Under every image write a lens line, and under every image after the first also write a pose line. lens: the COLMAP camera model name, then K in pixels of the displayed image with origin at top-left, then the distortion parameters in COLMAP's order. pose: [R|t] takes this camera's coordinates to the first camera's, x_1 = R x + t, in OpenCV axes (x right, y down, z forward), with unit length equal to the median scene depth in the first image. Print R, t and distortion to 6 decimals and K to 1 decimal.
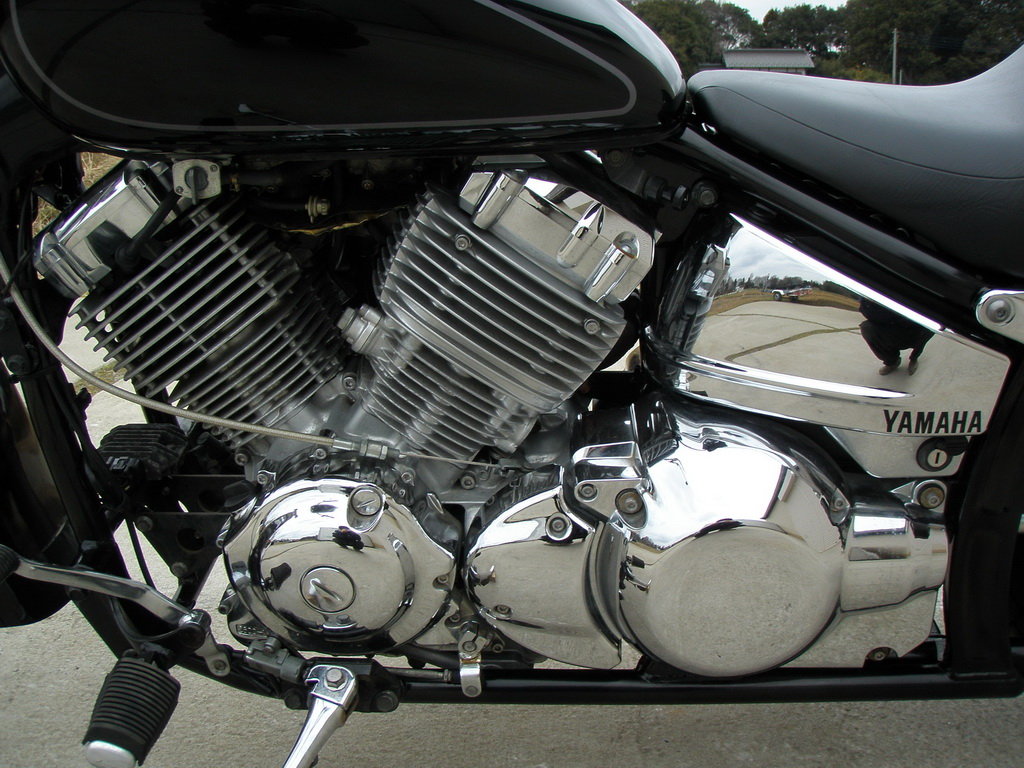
lens RADIAL K [[1142.8, 0, 507.0], [0, 1142.8, 400.9], [0, 0, 1]] dist [-0.210699, 0.203698]
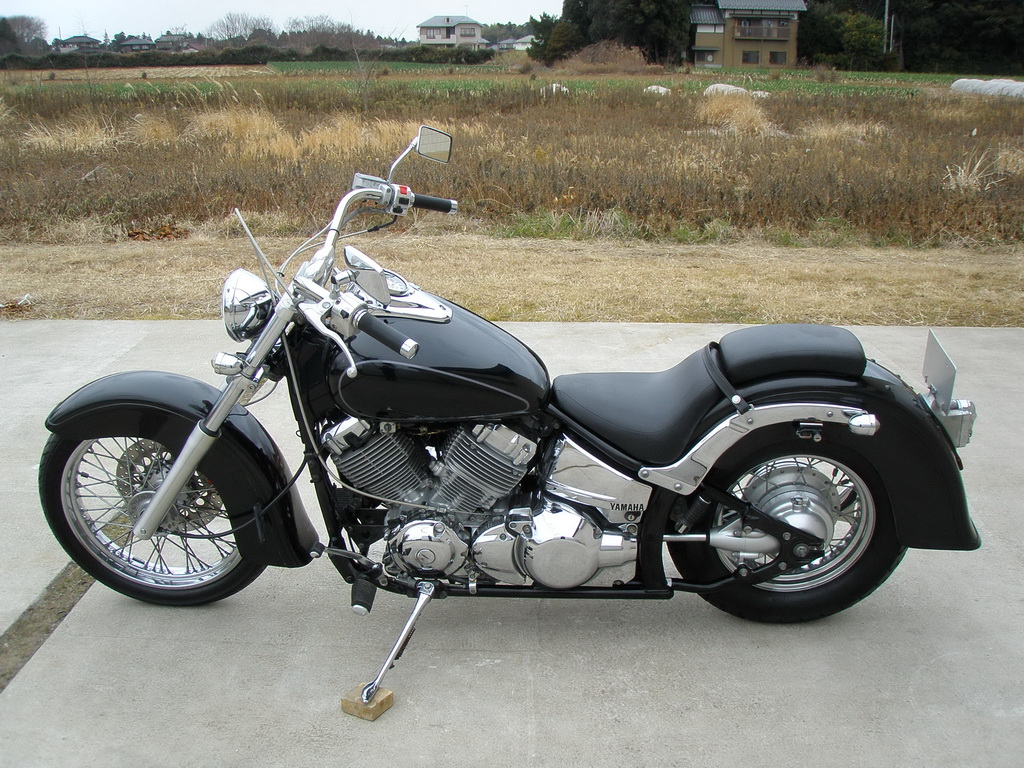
lens RADIAL K [[1142.8, 0, 507.0], [0, 1142.8, 400.9], [0, 0, 1]] dist [-0.210699, 0.203698]
pose [[0.999789, 0.017085, 0.011361, 0.014215], [-0.017744, 0.998003, 0.060622, -0.414498], [-0.010303, -0.060811, 0.998096, -1.903334]]
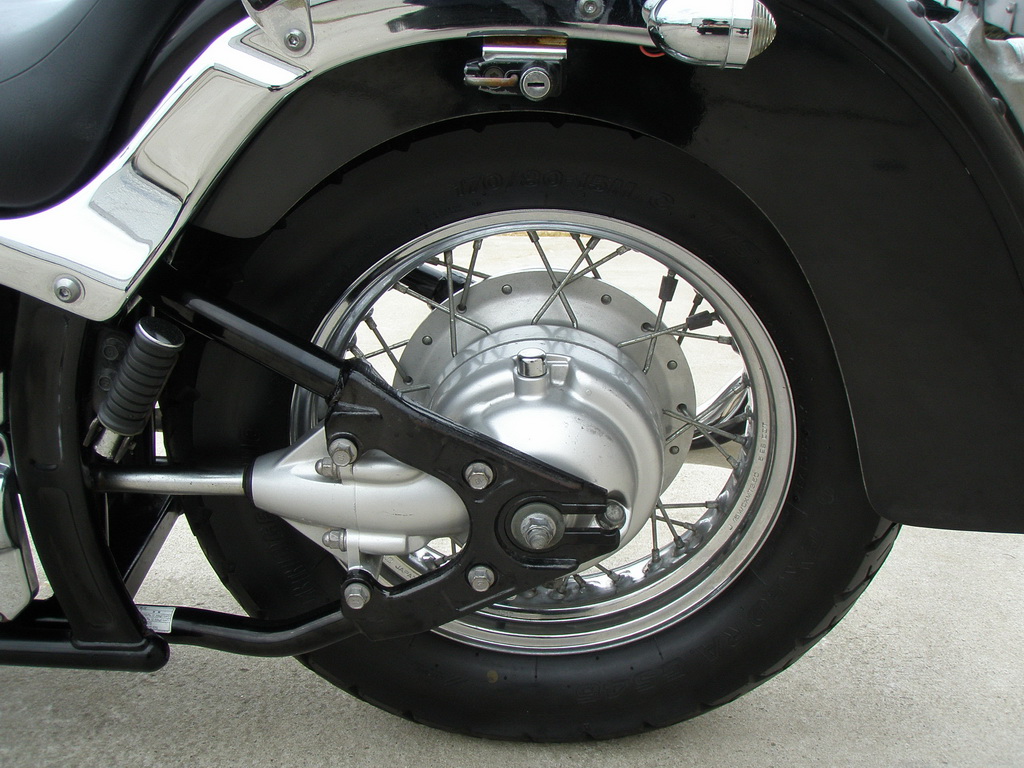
lens RADIAL K [[1142.8, 0, 507.0], [0, 1142.8, 400.9], [0, 0, 1]] dist [-0.210699, 0.203698]
pose [[0.999640, 0.023542, 0.012876, 0.777491], [-0.024041, 0.998909, 0.040035, 0.001558], [-0.011920, -0.040331, 0.999115, 0.089264]]
